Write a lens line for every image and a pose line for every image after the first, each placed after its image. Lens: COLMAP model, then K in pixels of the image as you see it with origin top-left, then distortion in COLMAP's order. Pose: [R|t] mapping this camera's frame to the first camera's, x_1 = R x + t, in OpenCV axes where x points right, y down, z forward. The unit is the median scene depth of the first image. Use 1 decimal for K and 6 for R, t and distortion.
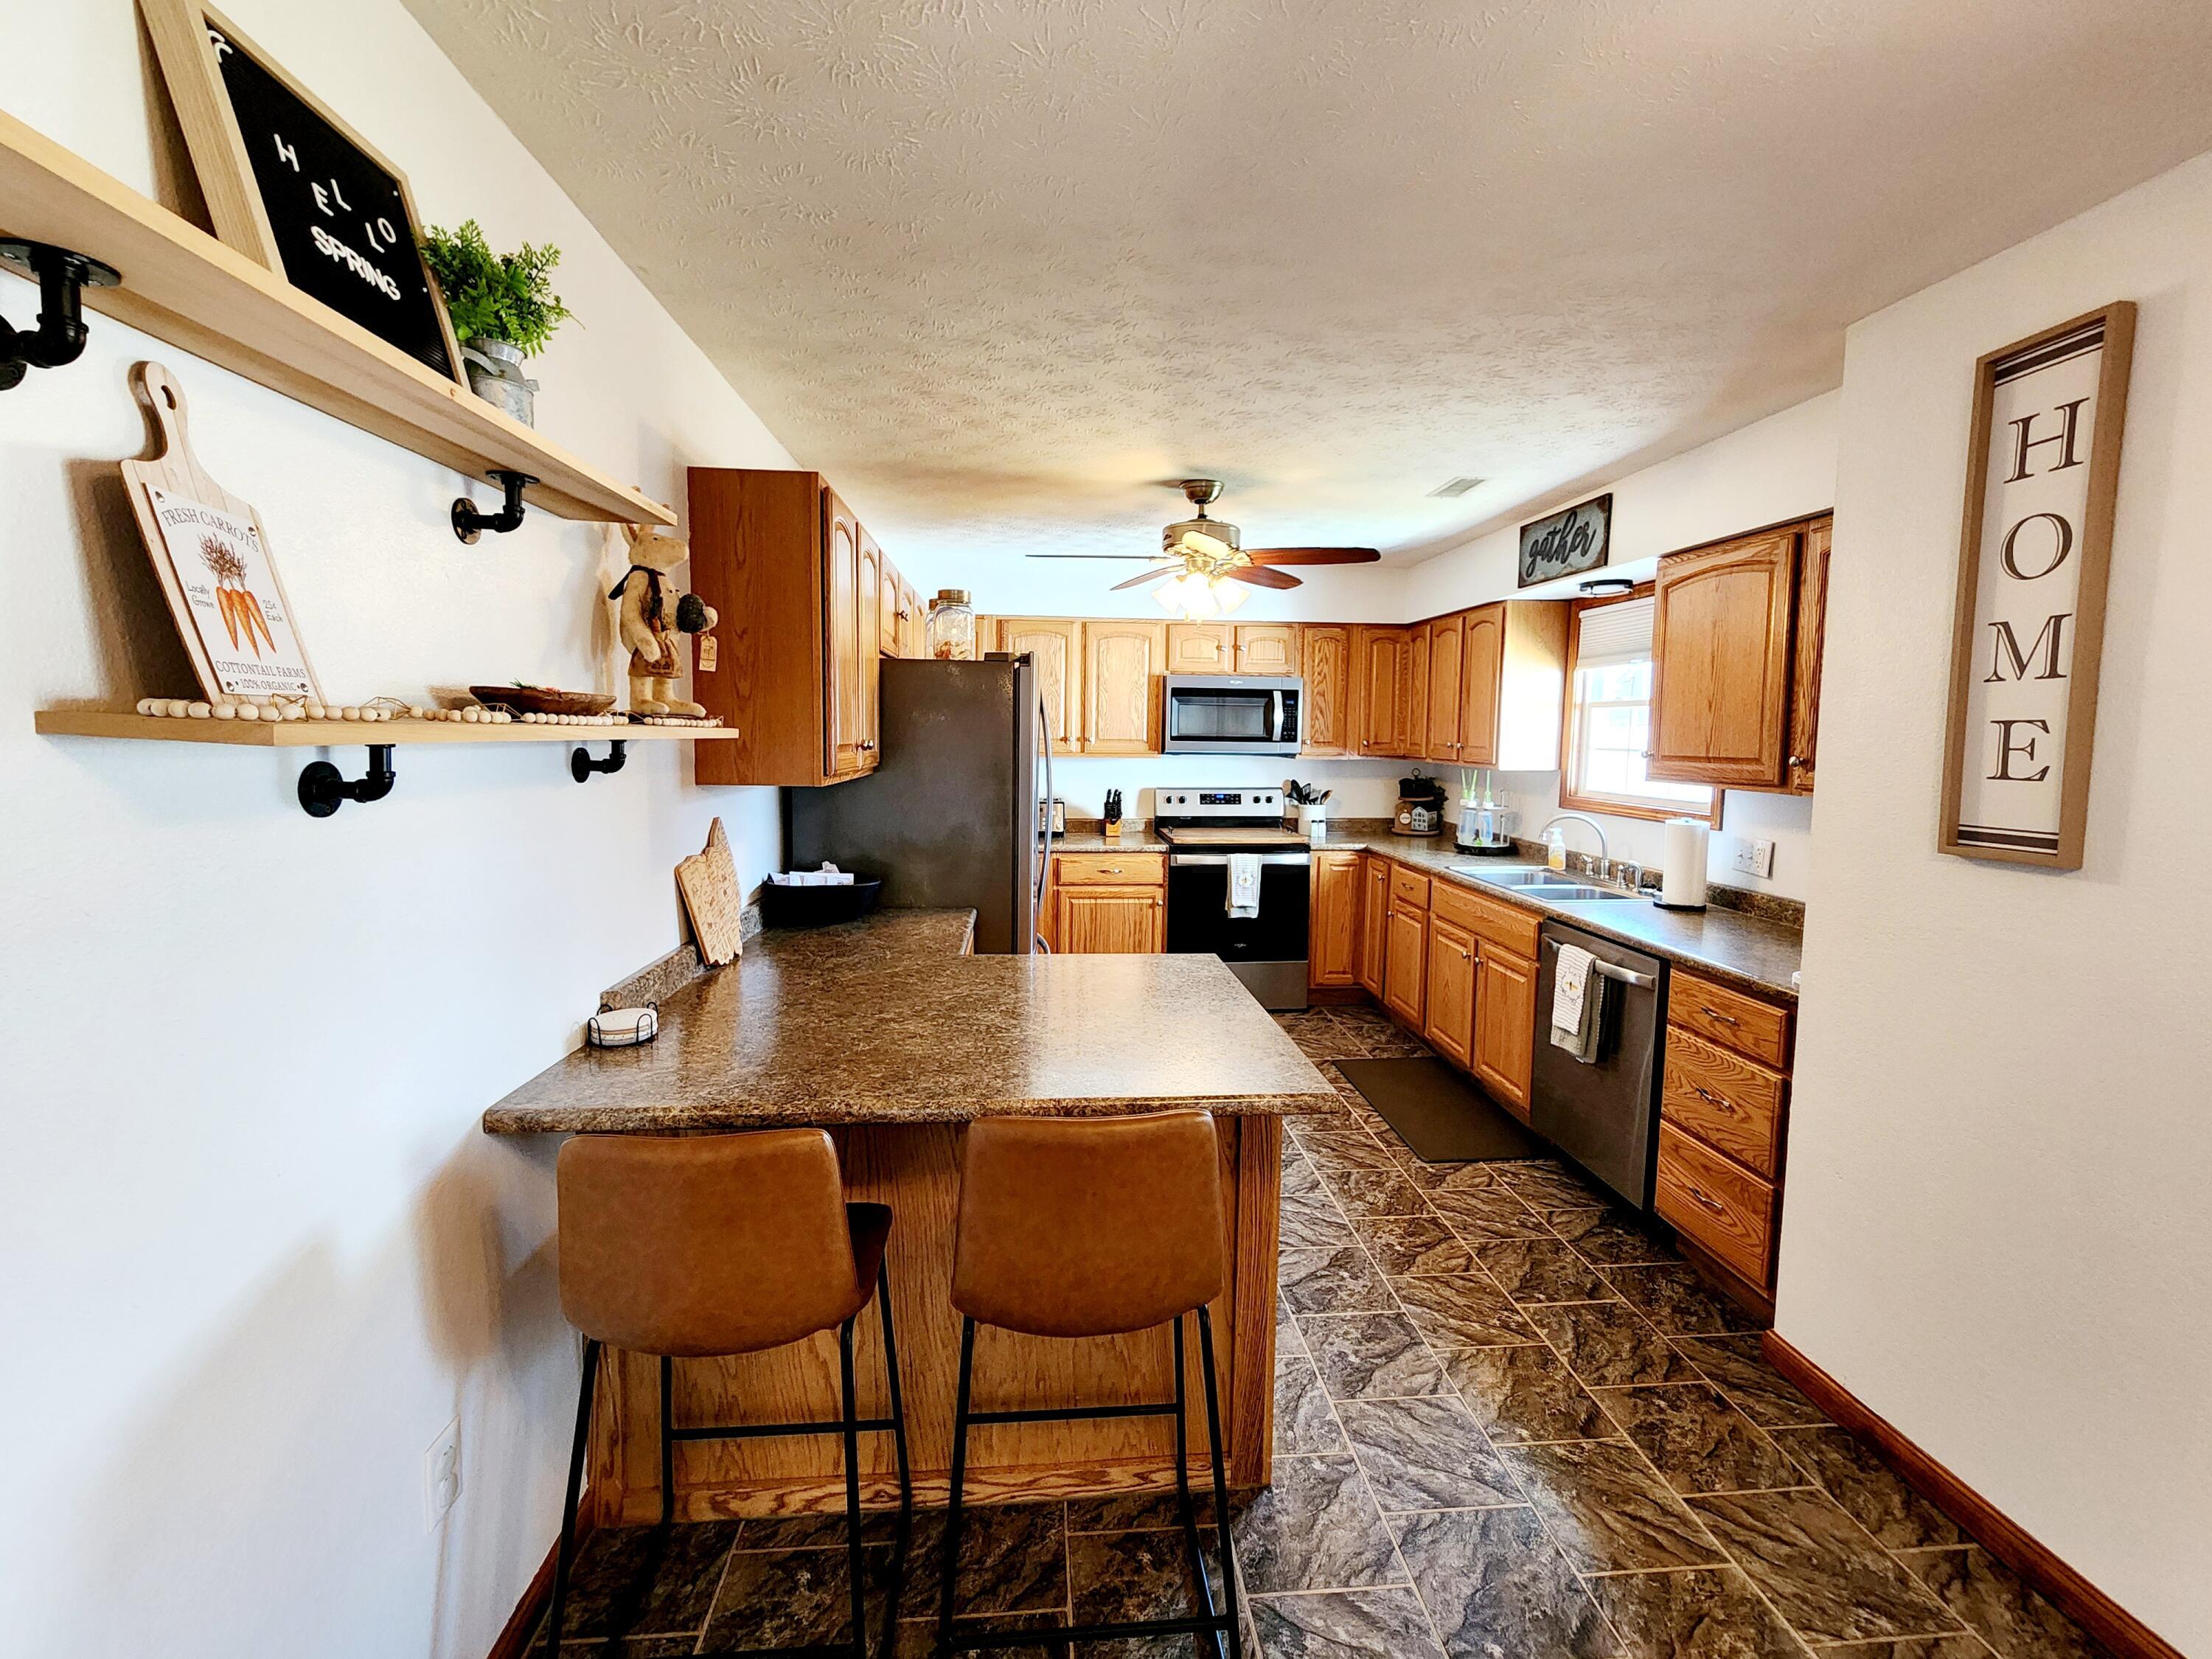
lens RADIAL K [[914.2, 0, 1111.8], [0, 914.2, 809.8], [0, 0, 1]] dist [-0.004890, 0.001889]
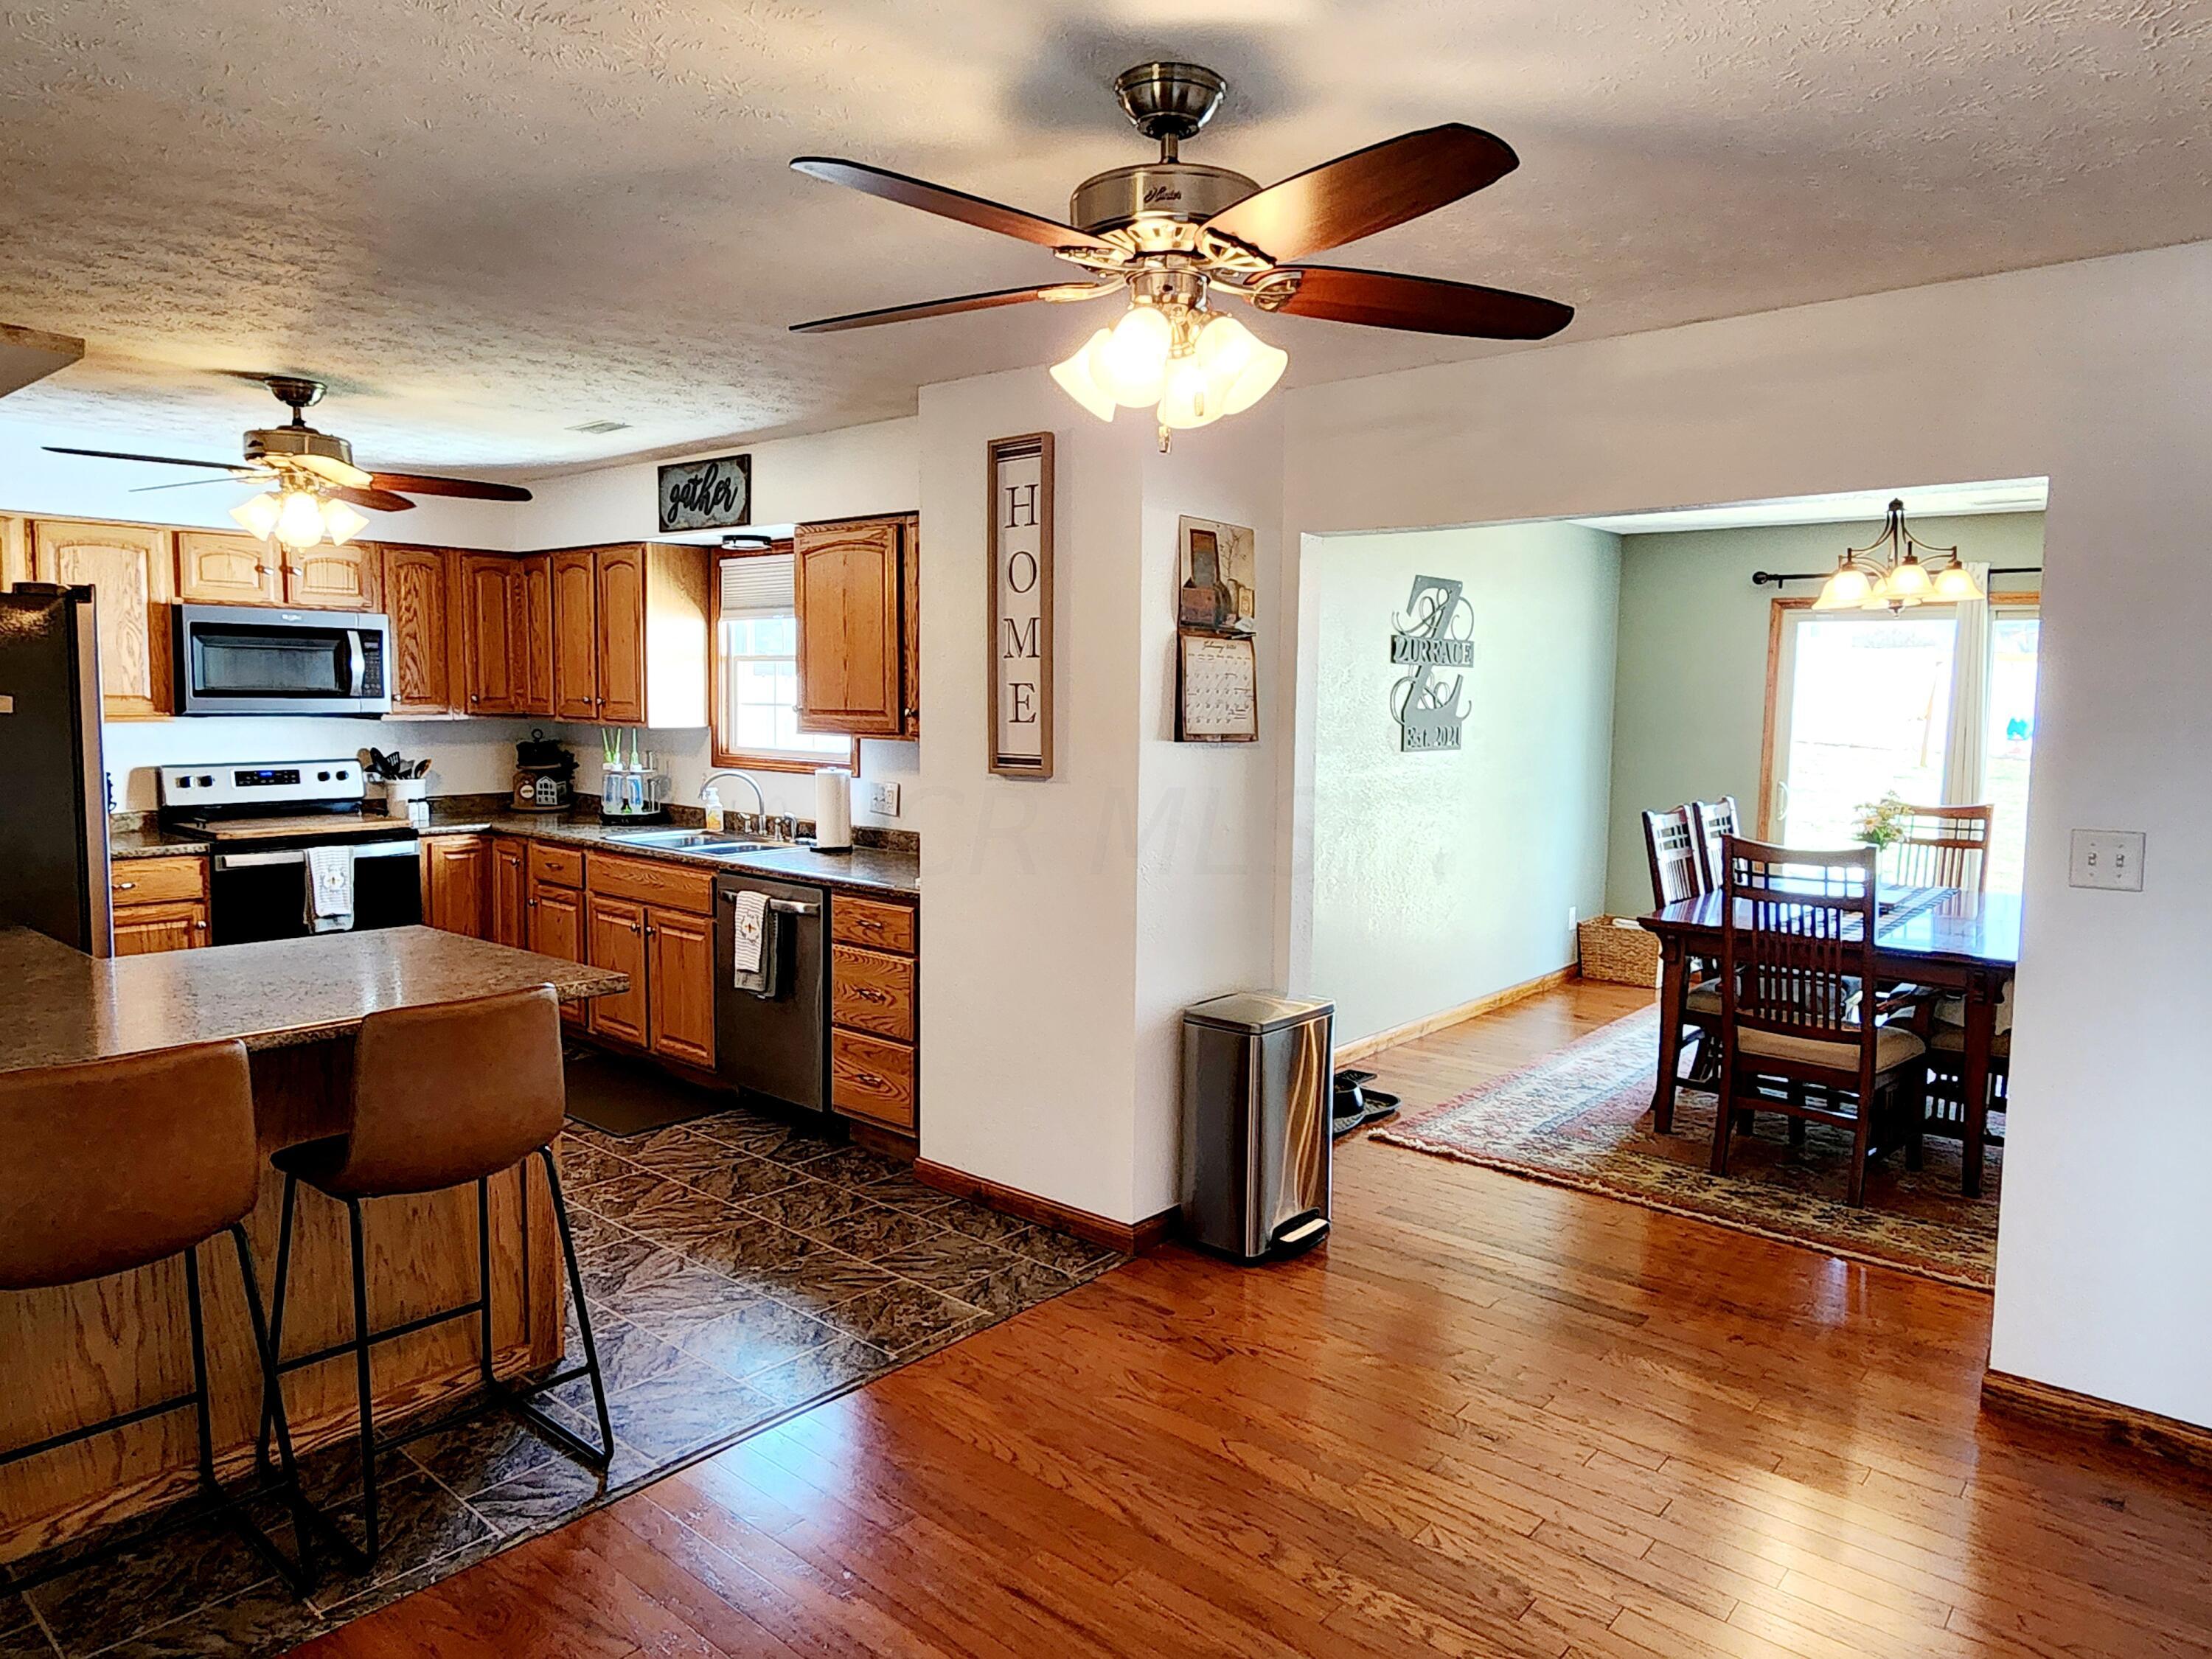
lens RADIAL K [[1394.4, 0, 1104.9], [0, 1394.4, 811.7], [0, 0, 1]] dist [0.002053, -0.002331]
pose [[0.717110, -0.062348, 0.694166, -0.281628], [0.055024, 0.997946, 0.032789, 0.024689], [-0.694785, 0.014683, 0.719068, -0.401986]]
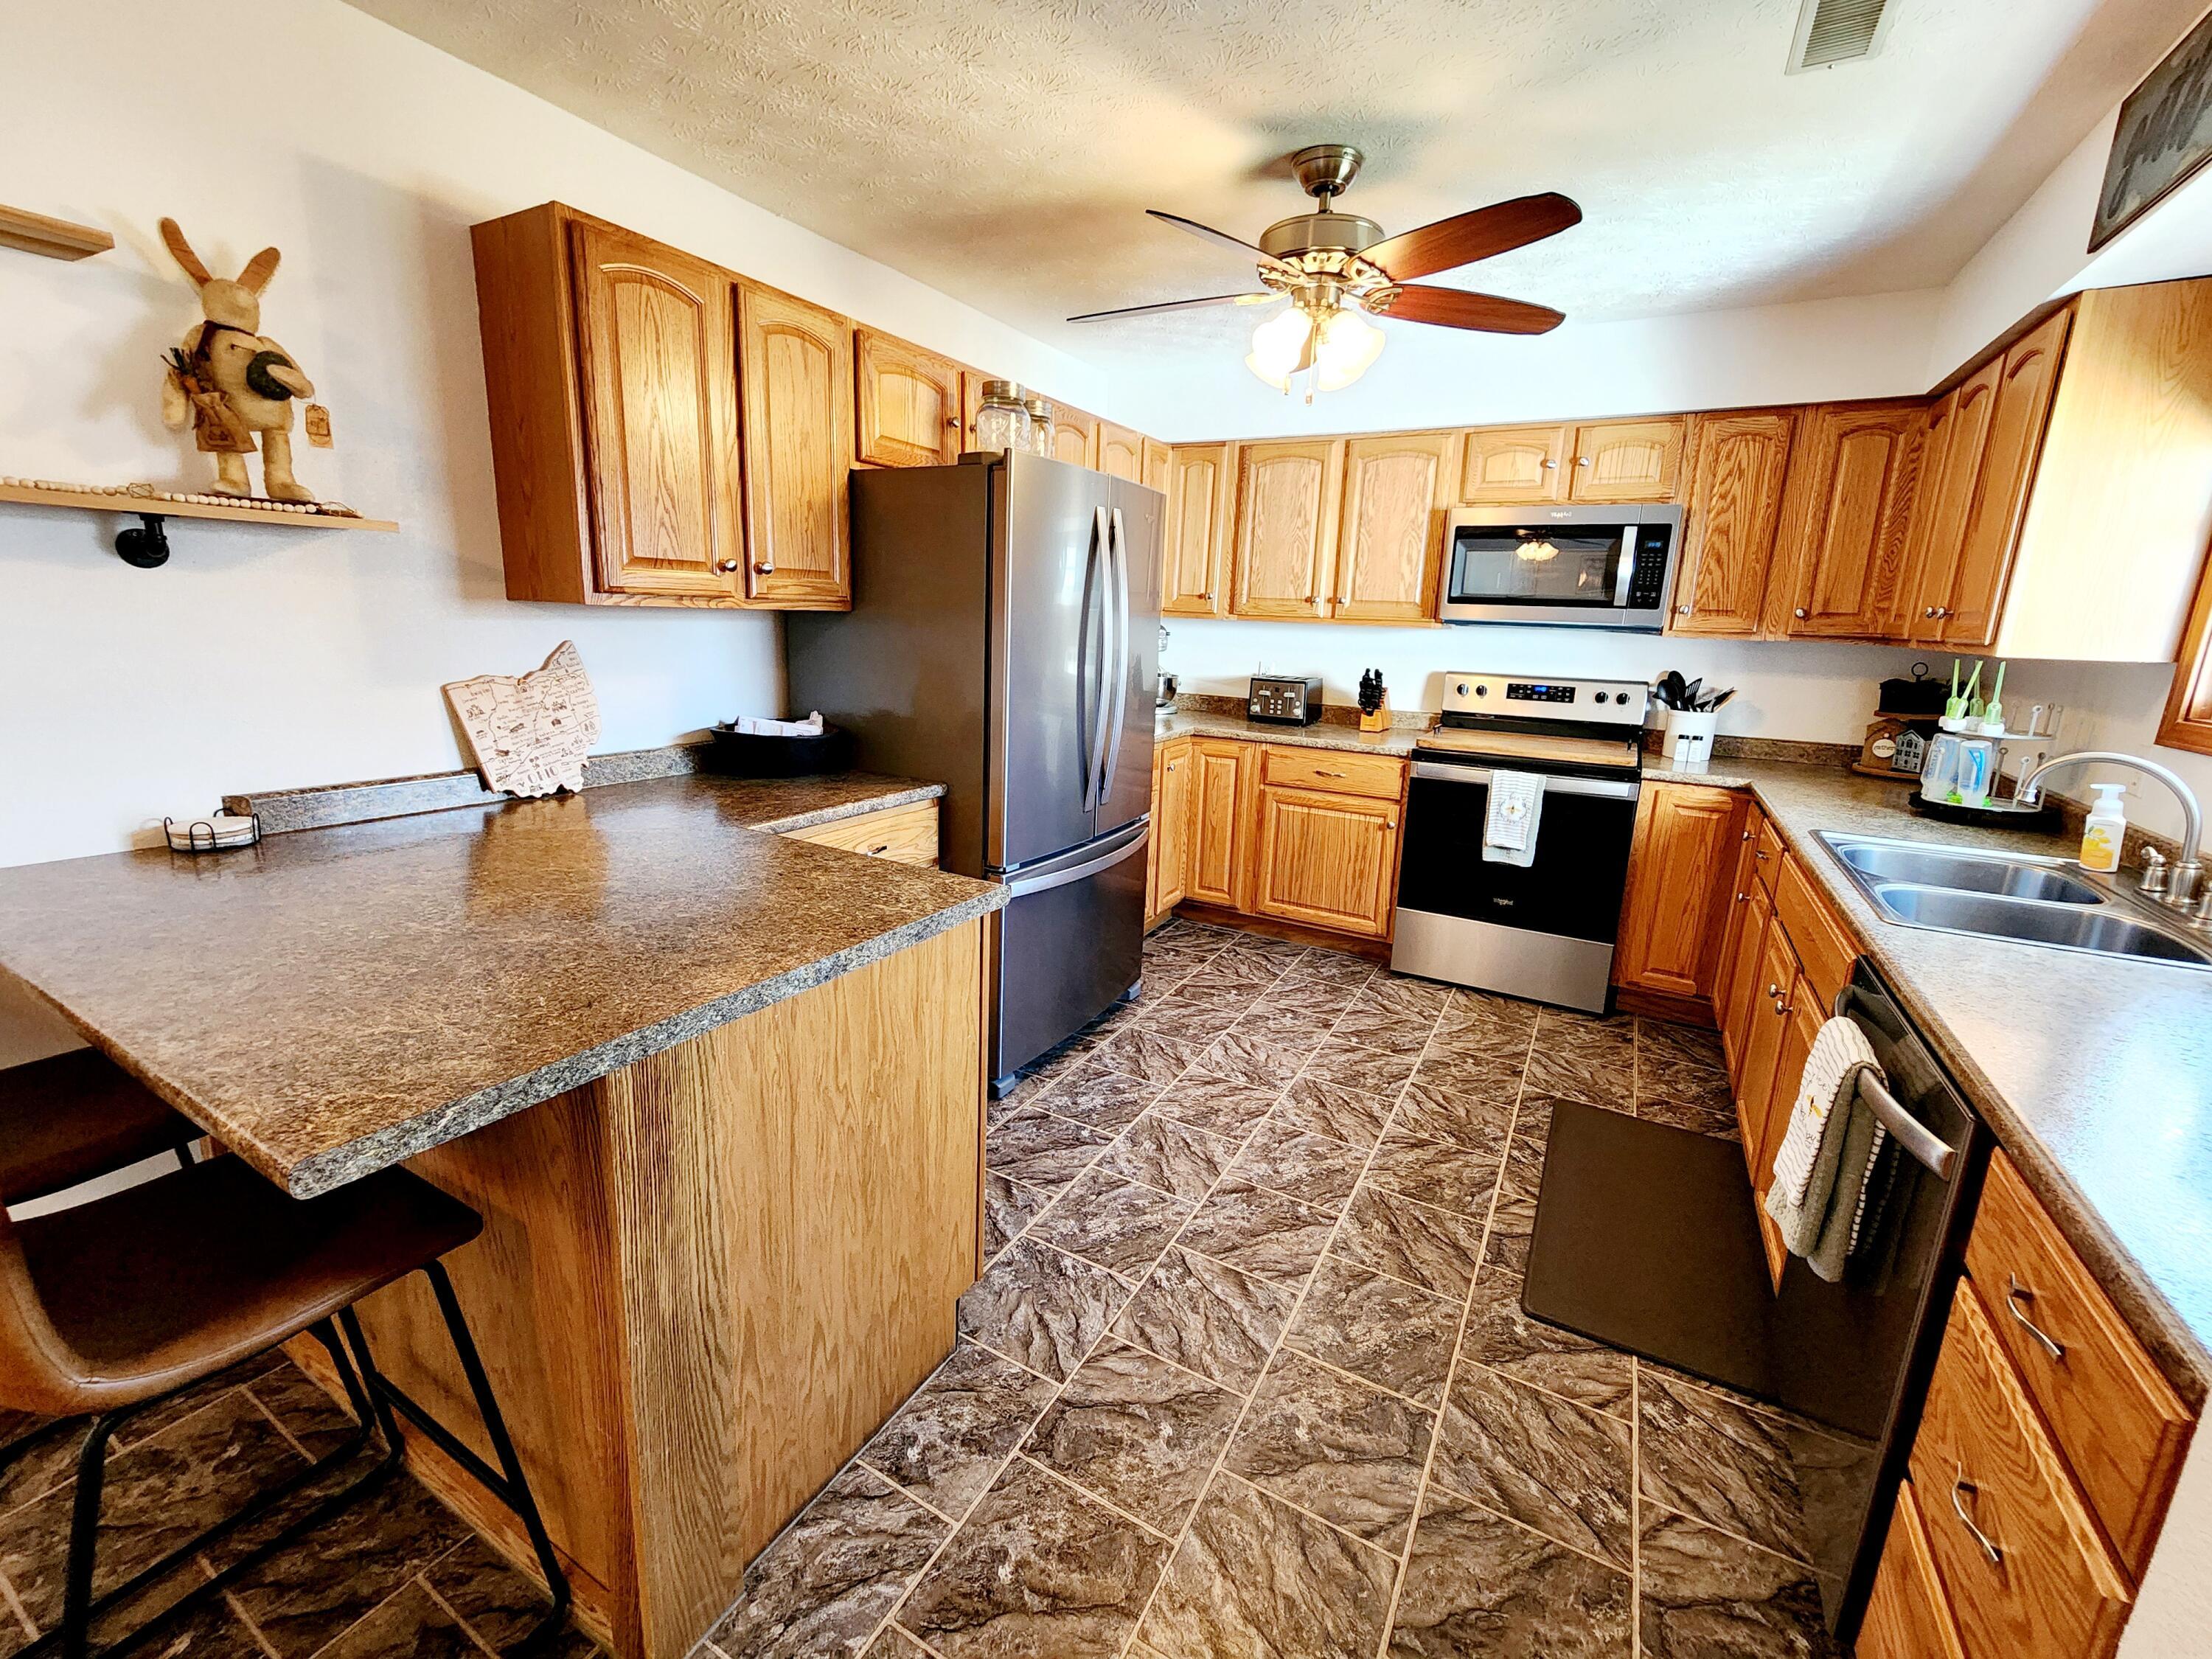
lens RADIAL K [[914.2, 0, 1110.0], [0, 914.2, 810.8], [0, 0, 1]] dist [-0.004890, 0.001889]
pose [[0.824799, 0.137223, -0.548522, 0.393925], [-0.072829, 0.987806, 0.137607, 0.008072], [0.560716, -0.073550, 0.824735, 0.387689]]
